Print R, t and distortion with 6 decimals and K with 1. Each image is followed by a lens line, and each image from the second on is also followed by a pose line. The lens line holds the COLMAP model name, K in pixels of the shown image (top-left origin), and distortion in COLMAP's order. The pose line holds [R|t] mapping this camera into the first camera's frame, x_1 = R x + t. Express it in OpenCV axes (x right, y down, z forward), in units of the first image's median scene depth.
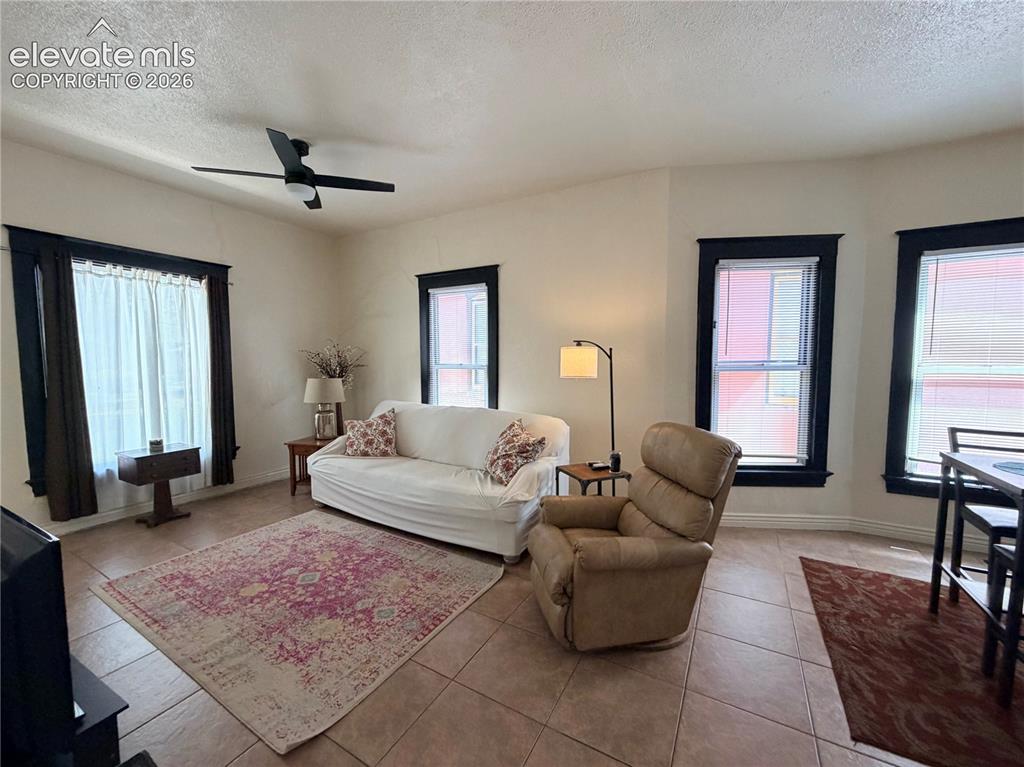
lens RADIAL K [[405.9, 0, 515.8], [0, 405.9, 383.8], [0, 0, 1]] dist [-0.004205, 0.000069]
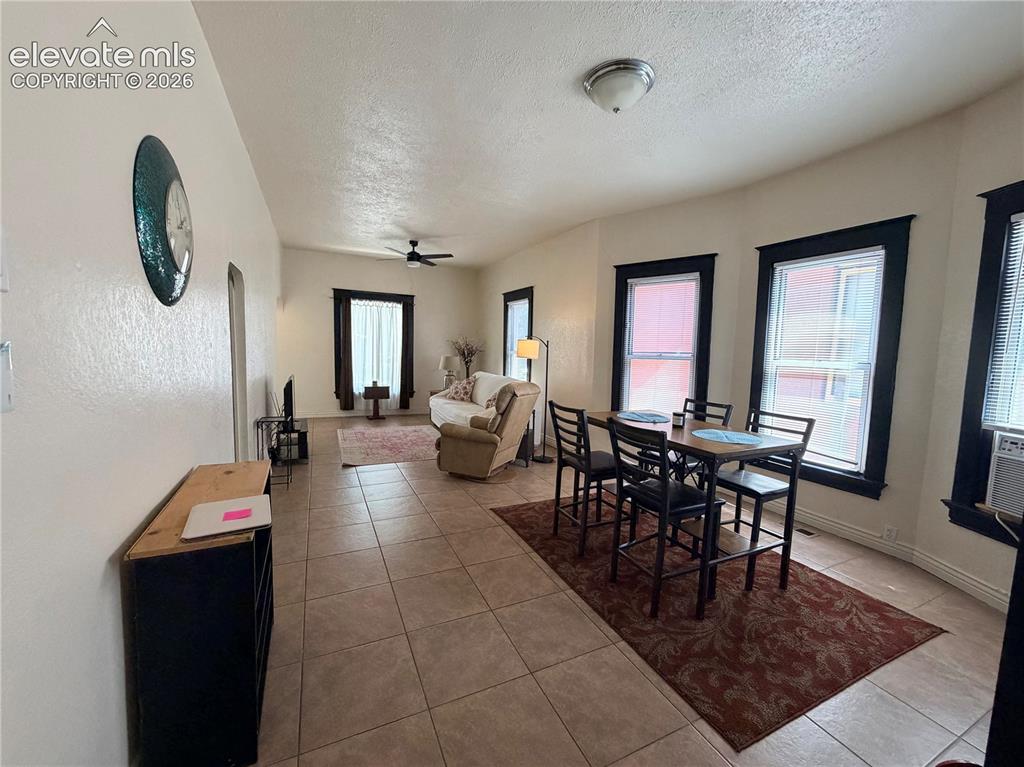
lens RADIAL K [[405.9, 0, 502.8], [0, 405.9, 381.8], [0, 0, 1]] dist [-0.004205, 0.000069]
pose [[0.812926, 0.072979, -0.577776, 0.934102], [-0.065922, 0.997272, 0.033213, 0.029034], [0.578624, 0.011089, 0.815519, -0.372739]]
